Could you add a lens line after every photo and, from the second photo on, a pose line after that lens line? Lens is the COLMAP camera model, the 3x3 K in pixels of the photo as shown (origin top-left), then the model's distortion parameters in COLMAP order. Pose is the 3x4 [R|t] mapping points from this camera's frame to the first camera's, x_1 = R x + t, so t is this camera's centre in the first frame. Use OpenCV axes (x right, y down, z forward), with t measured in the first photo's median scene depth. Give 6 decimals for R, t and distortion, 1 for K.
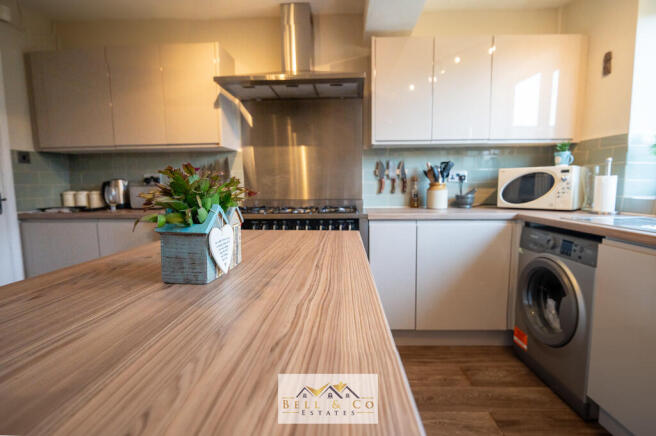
lens RADIAL K [[313.3, 0, 333.2], [0, 313.3, 216.1], [0, 0, 1]] dist [-0.003886, -0.000588]
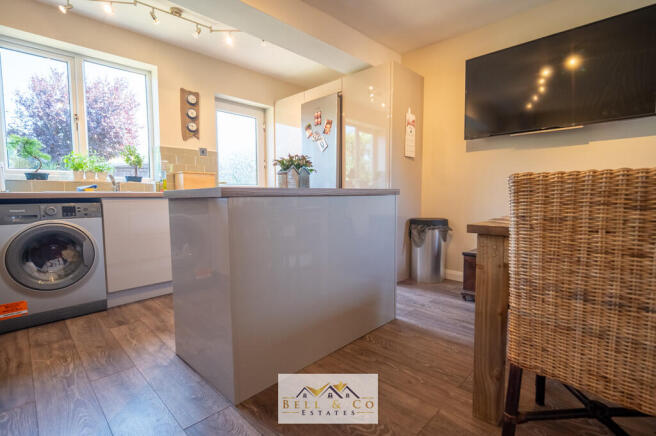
lens RADIAL K [[313.3, 0, 332.5], [0, 313.3, 215.6], [0, 0, 1]] dist [-0.003886, -0.000588]
pose [[-0.730201, -0.036366, 0.682264, -0.790941], [0.073664, 0.988571, 0.131533, 0.015996], [-0.679250, 0.146304, -0.719176, 0.863833]]
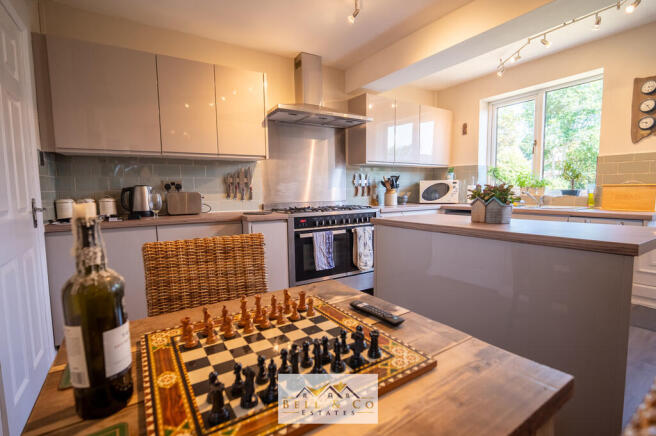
lens RADIAL K [[313.3, 0, 326.3], [0, 313.3, 217.9], [0, 0, 1]] dist [-0.003886, -0.000588]
pose [[0.830406, -0.049776, 0.554931, -0.902166], [0.060052, 0.998195, -0.000327, 0.021901], [-0.553913, 0.033596, 0.831896, -0.137669]]
